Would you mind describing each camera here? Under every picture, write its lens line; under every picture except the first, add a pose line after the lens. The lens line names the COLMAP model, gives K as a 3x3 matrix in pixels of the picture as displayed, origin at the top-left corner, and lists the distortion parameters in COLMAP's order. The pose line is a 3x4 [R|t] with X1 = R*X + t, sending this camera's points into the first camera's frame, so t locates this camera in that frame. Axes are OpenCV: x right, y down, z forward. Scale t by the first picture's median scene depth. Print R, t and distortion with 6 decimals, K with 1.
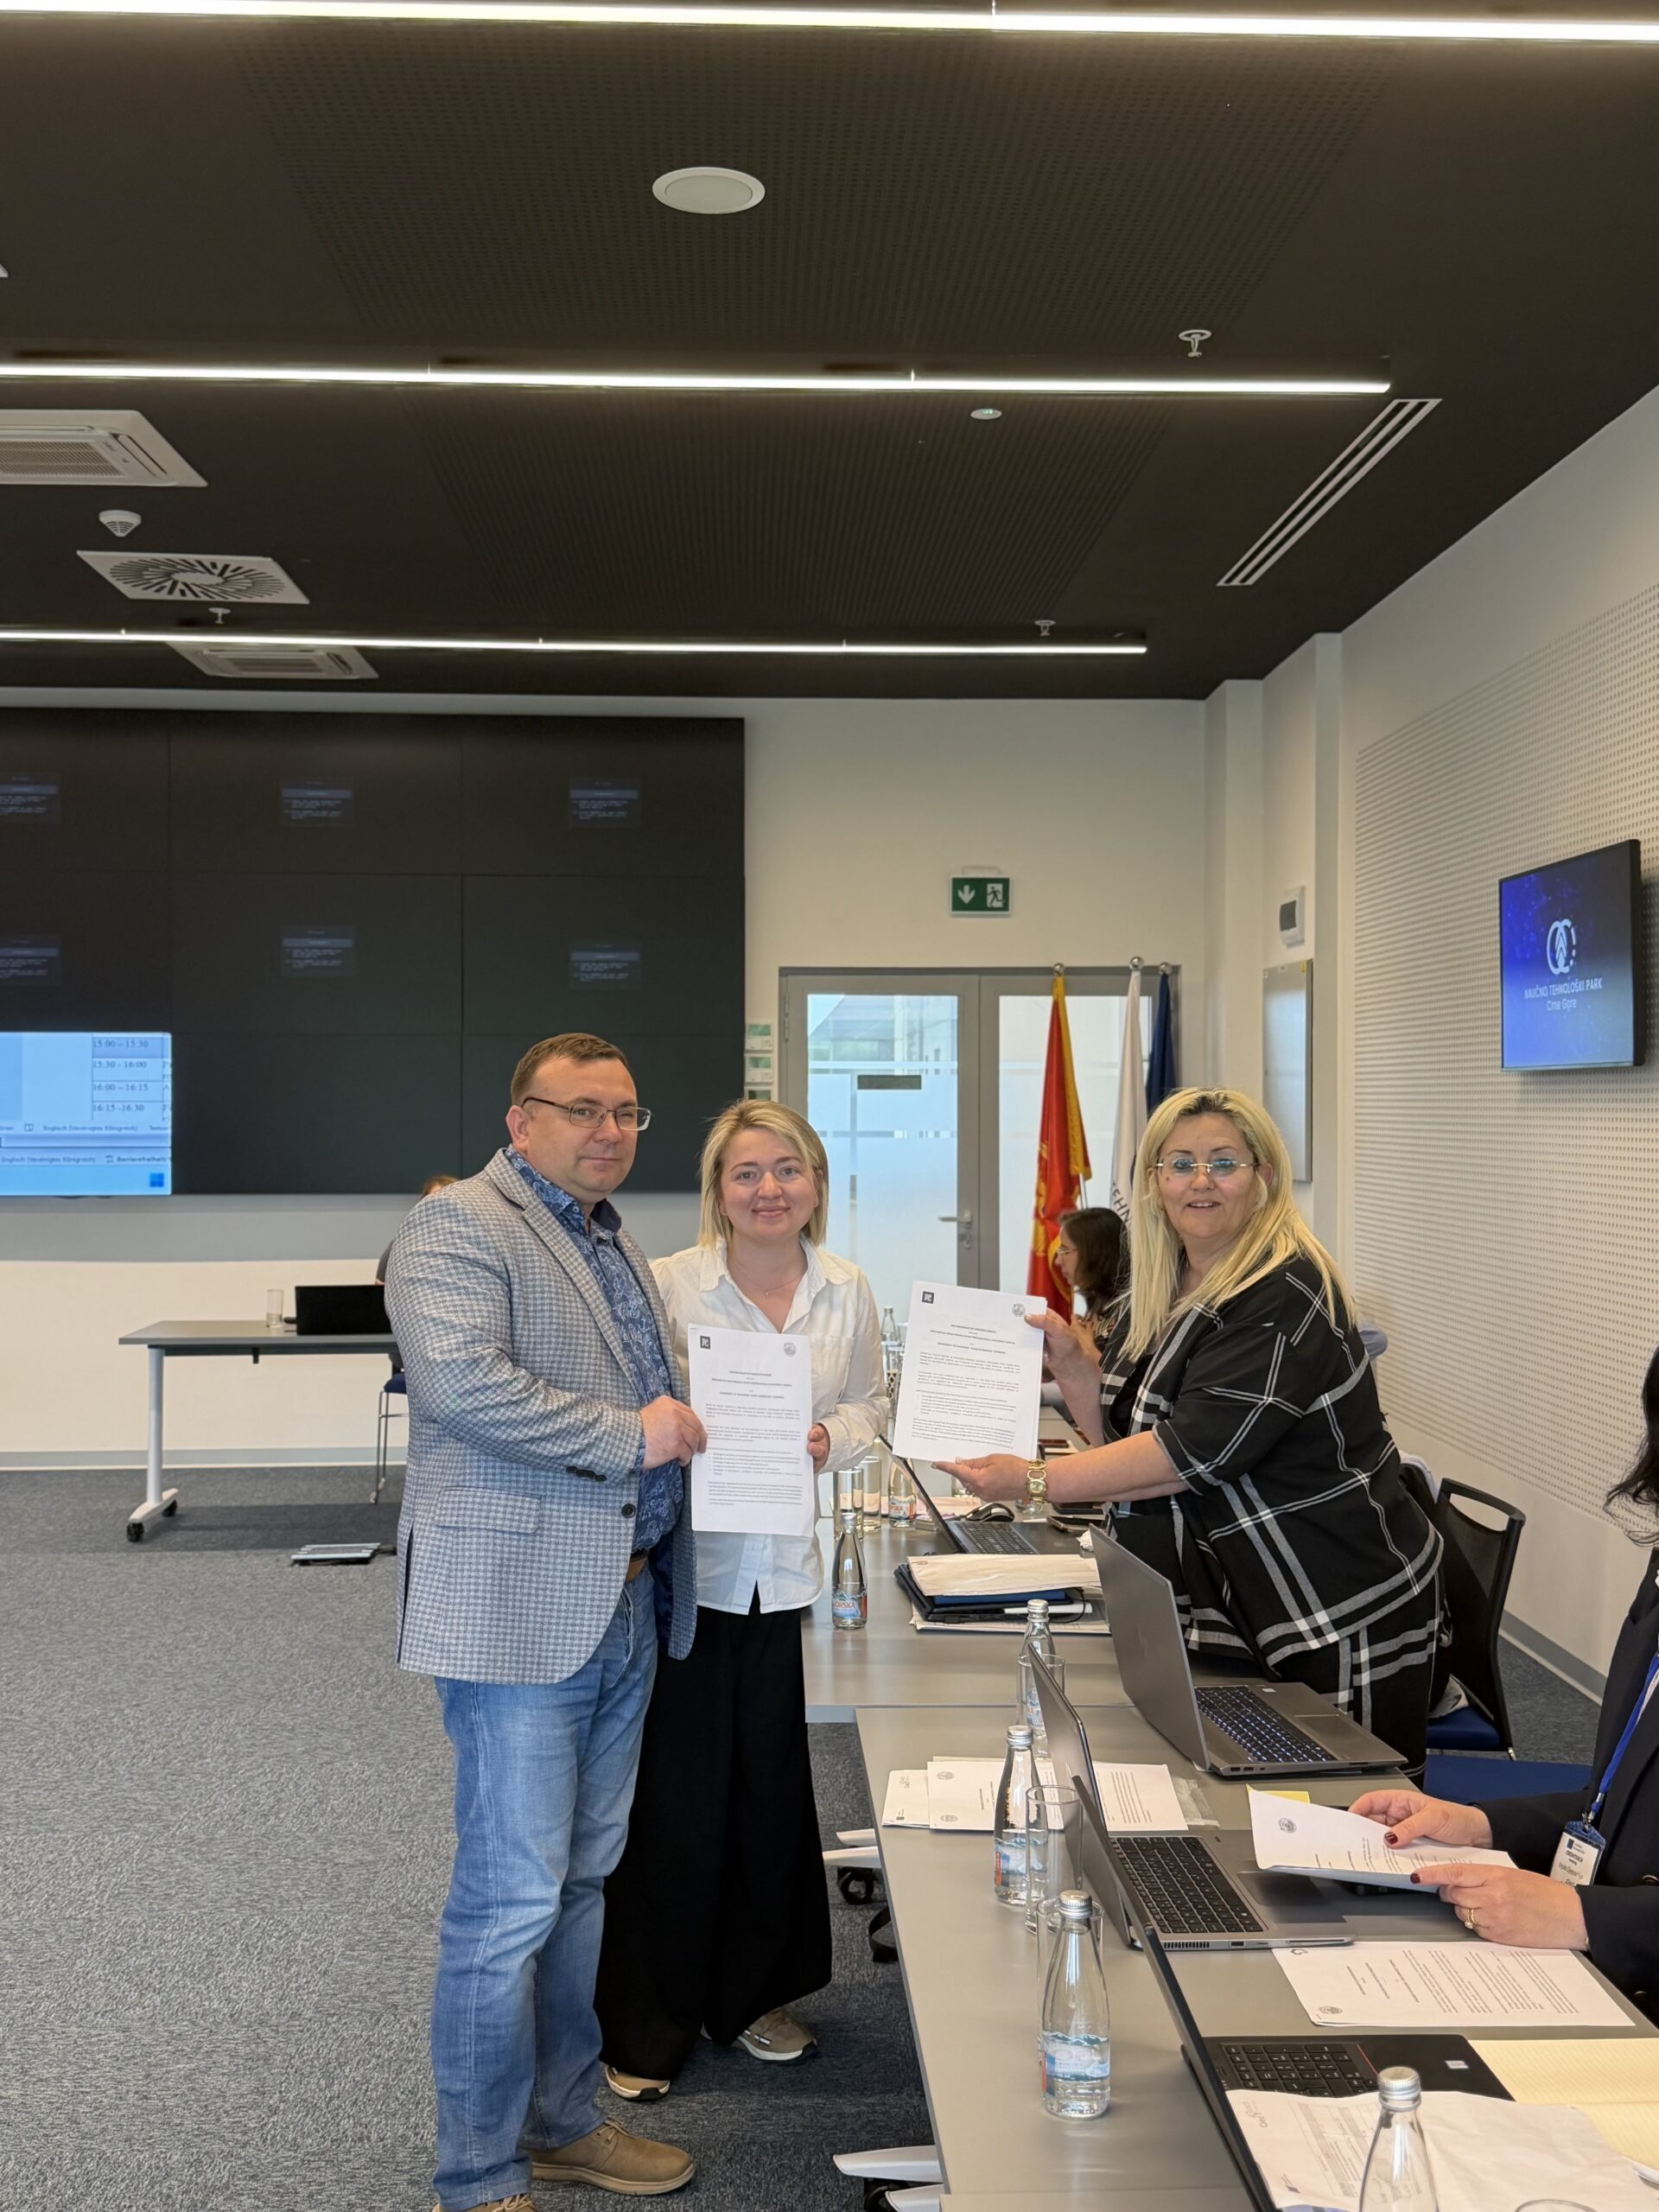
lens RADIAL K [[2266.7, 0, 831.1], [0, 2266.7, 1103.5], [0, 0, 1]] dist [0.173712, -0.378077]
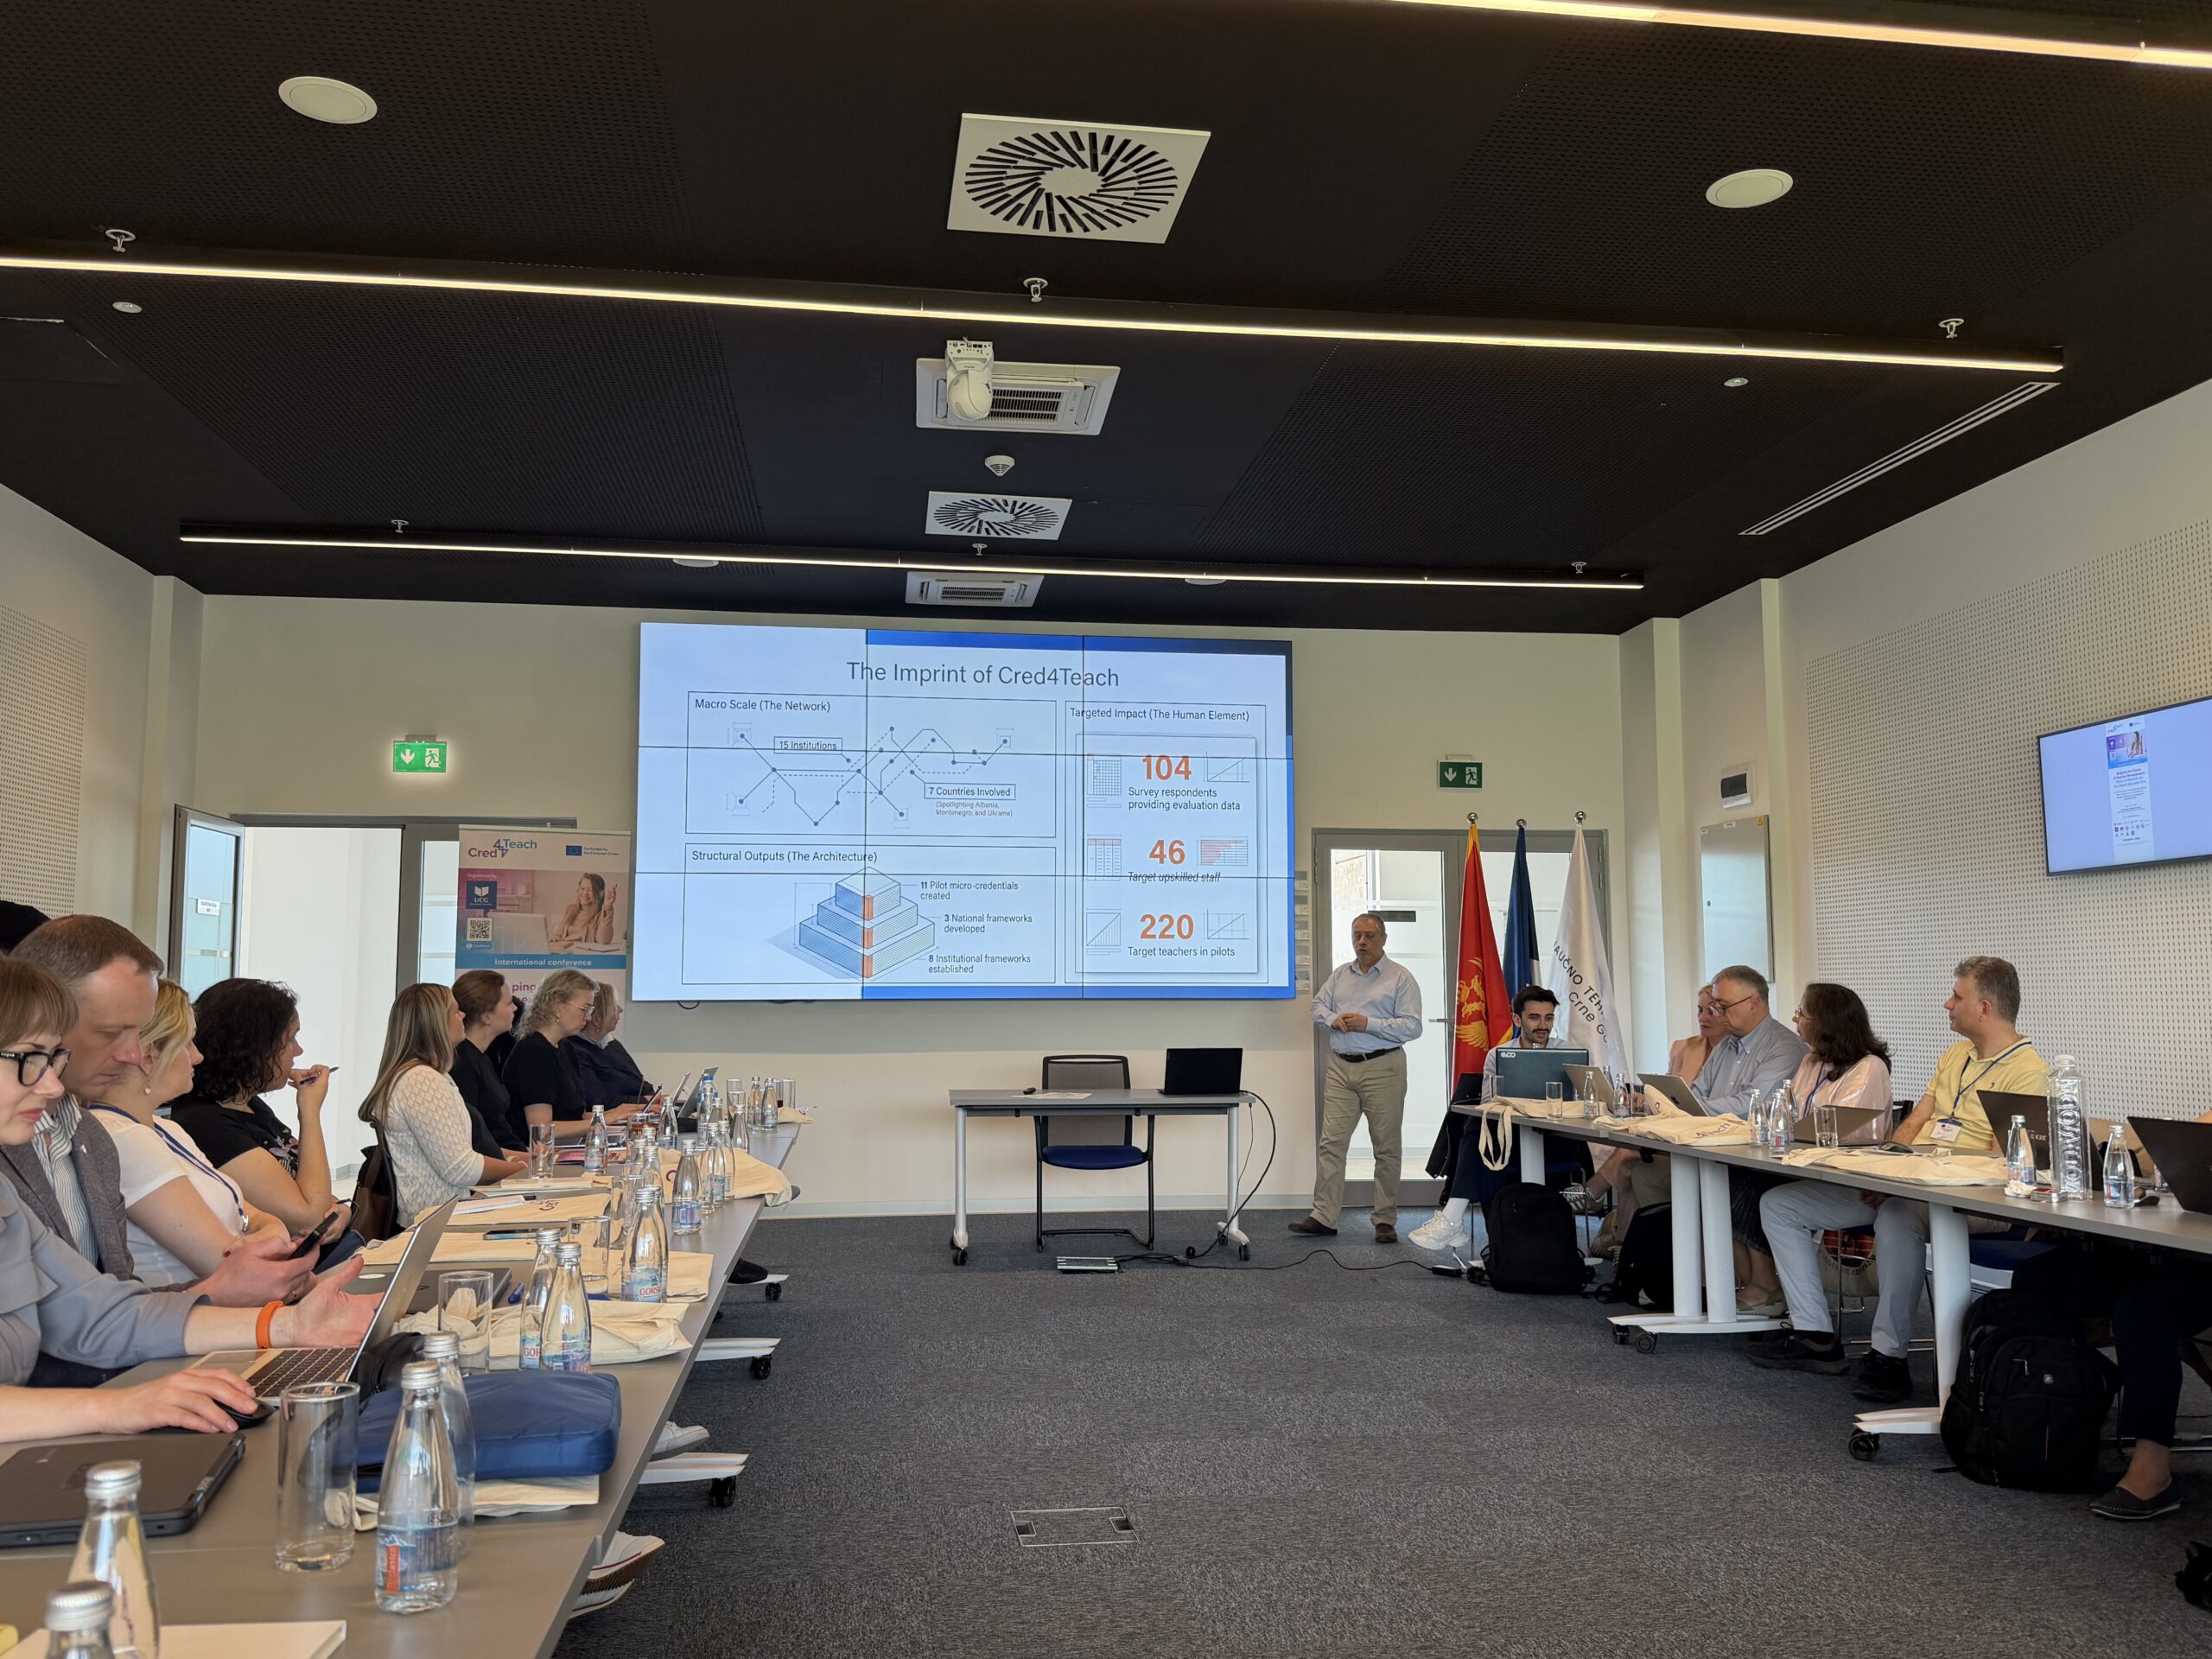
lens RADIAL K [[1717.2, 0, 1093.2], [0, 1717.2, 834.9], [0, 0, 1]] dist [0.100830, -0.150974]
pose [[0.995033, 0.005509, 0.099396, -0.249557], [0.004123, 0.995331, -0.096432, 0.039788], [-0.099463, 0.096362, 0.990364, 0.022191]]
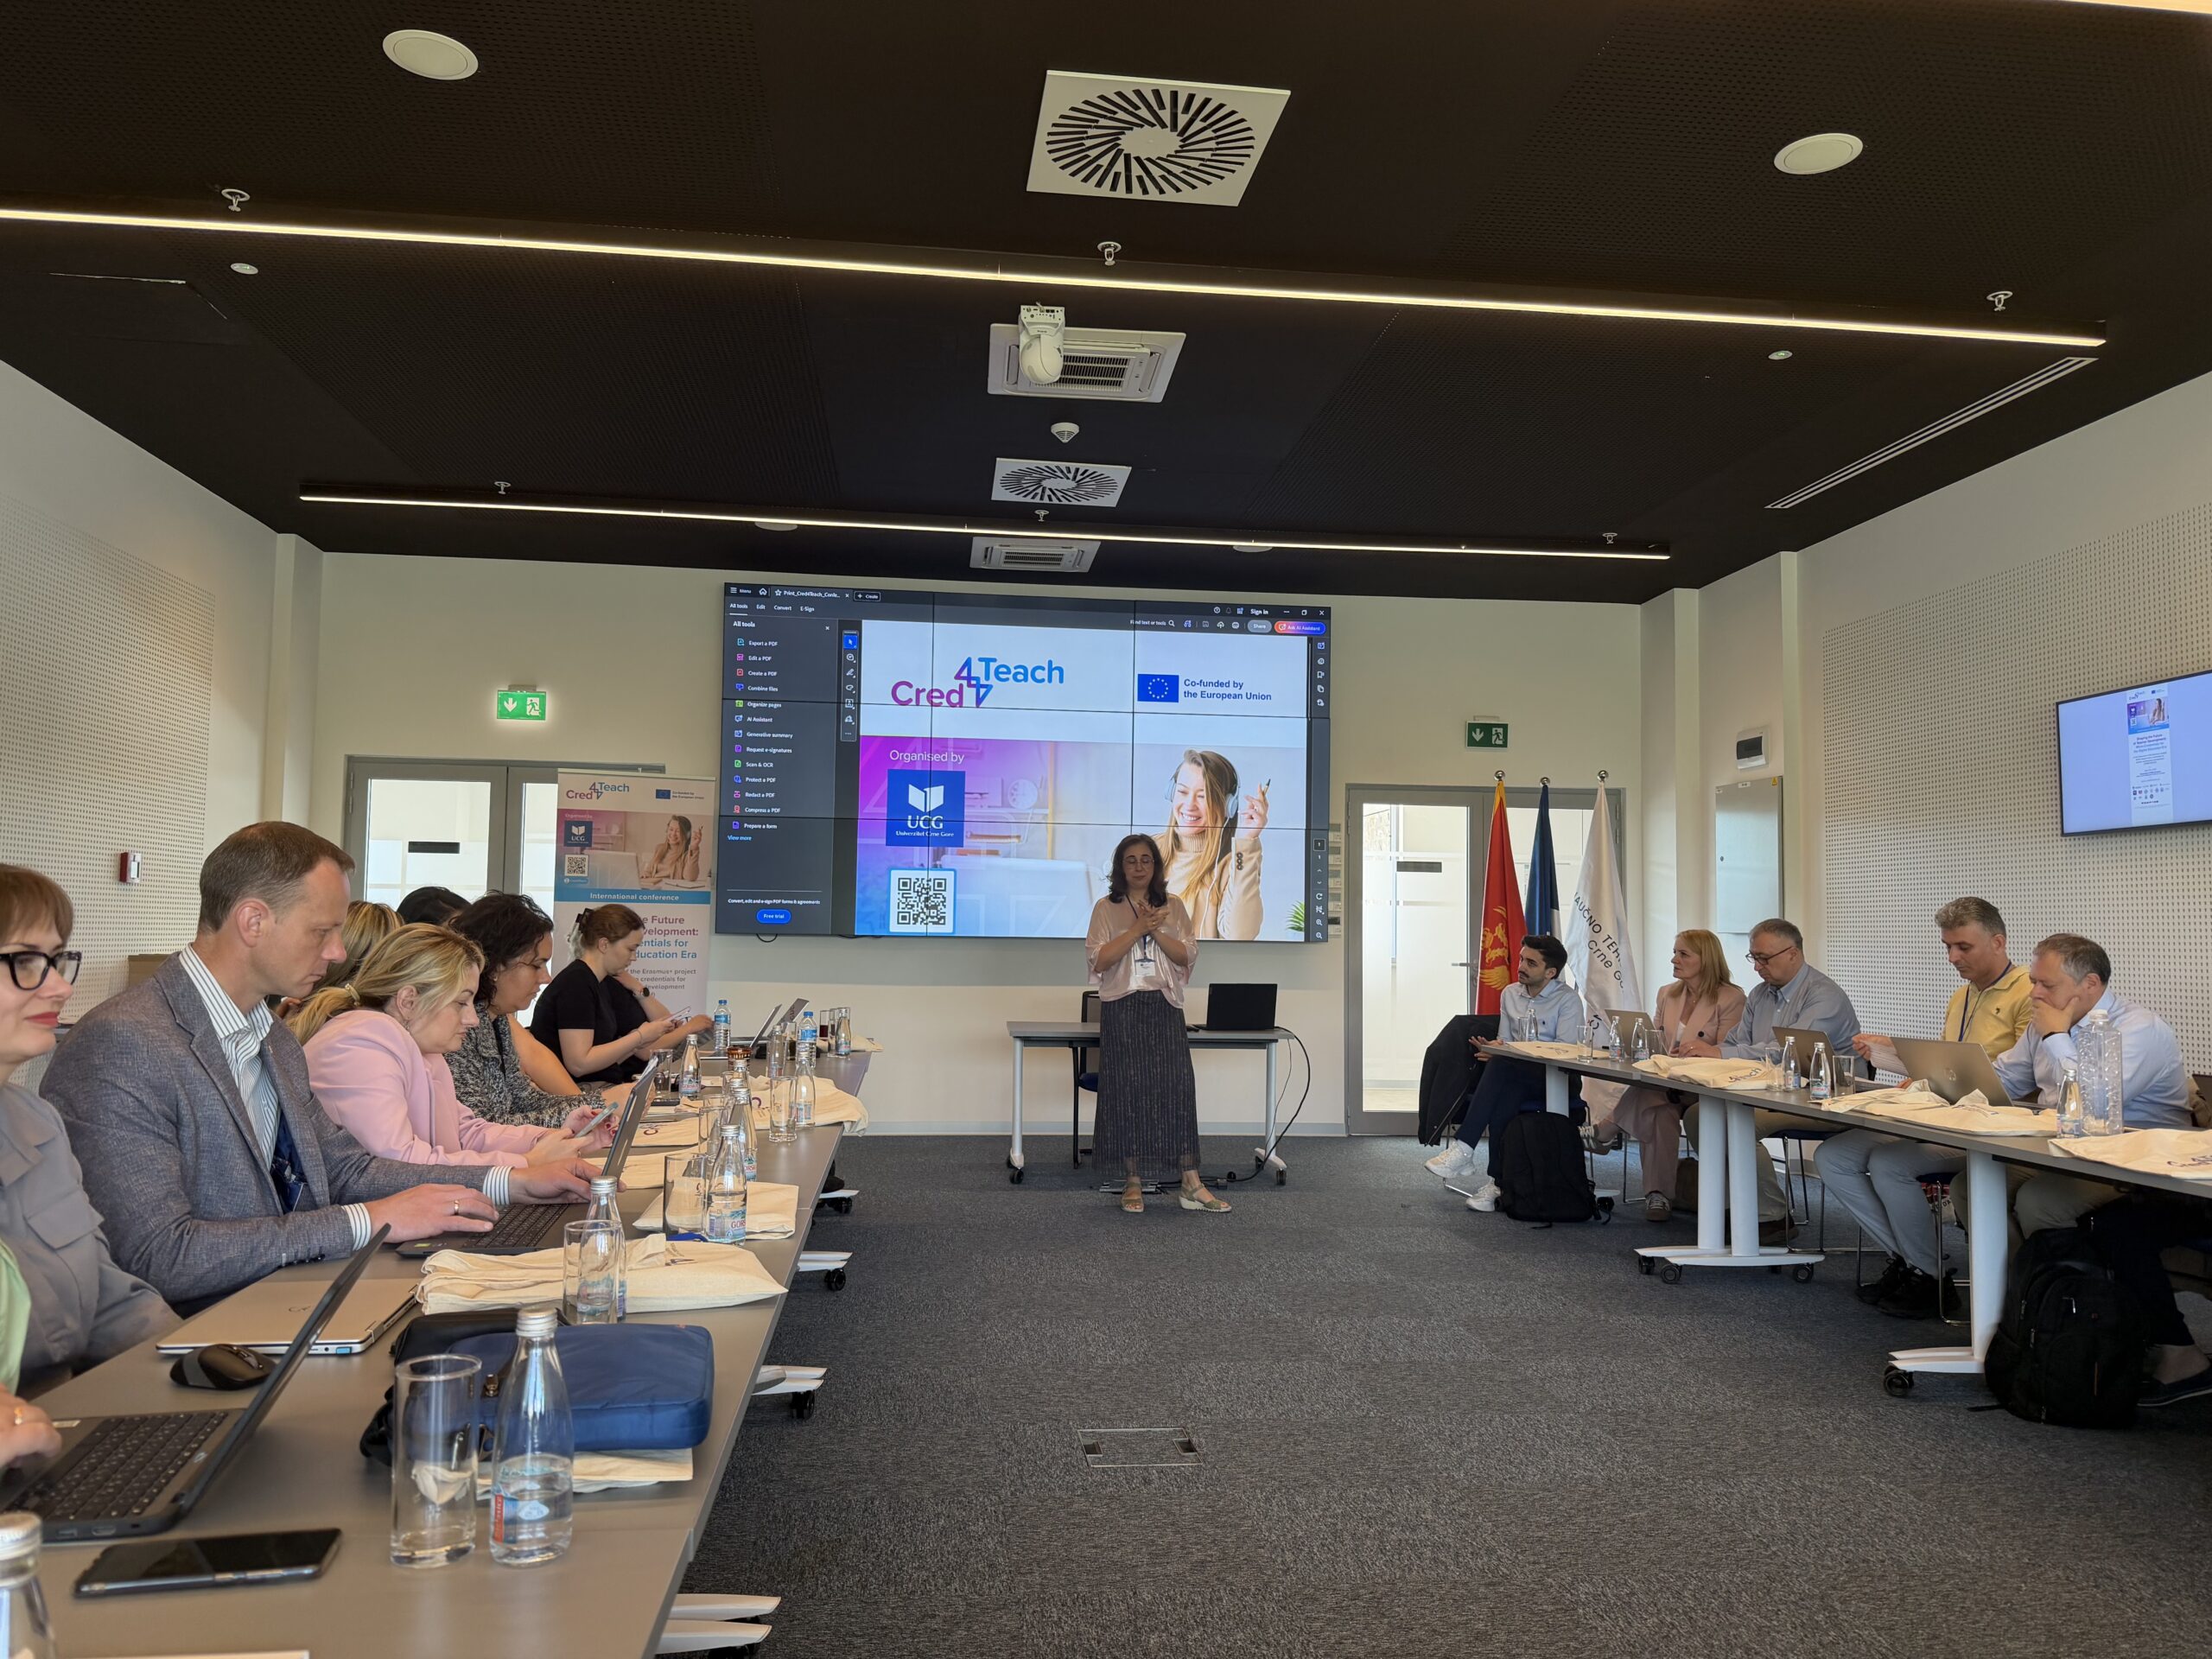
lens RADIAL K [[1563.1, 0, 1089.2], [0, 1563.1, 839.4], [0, 0, 1]] dist [0.073404, -0.099122]
pose [[0.997113, 0.016868, 0.074034, -0.254697], [-0.012124, 0.997871, -0.064076, 0.039028], [-0.074957, 0.062994, 0.995195, 0.046350]]
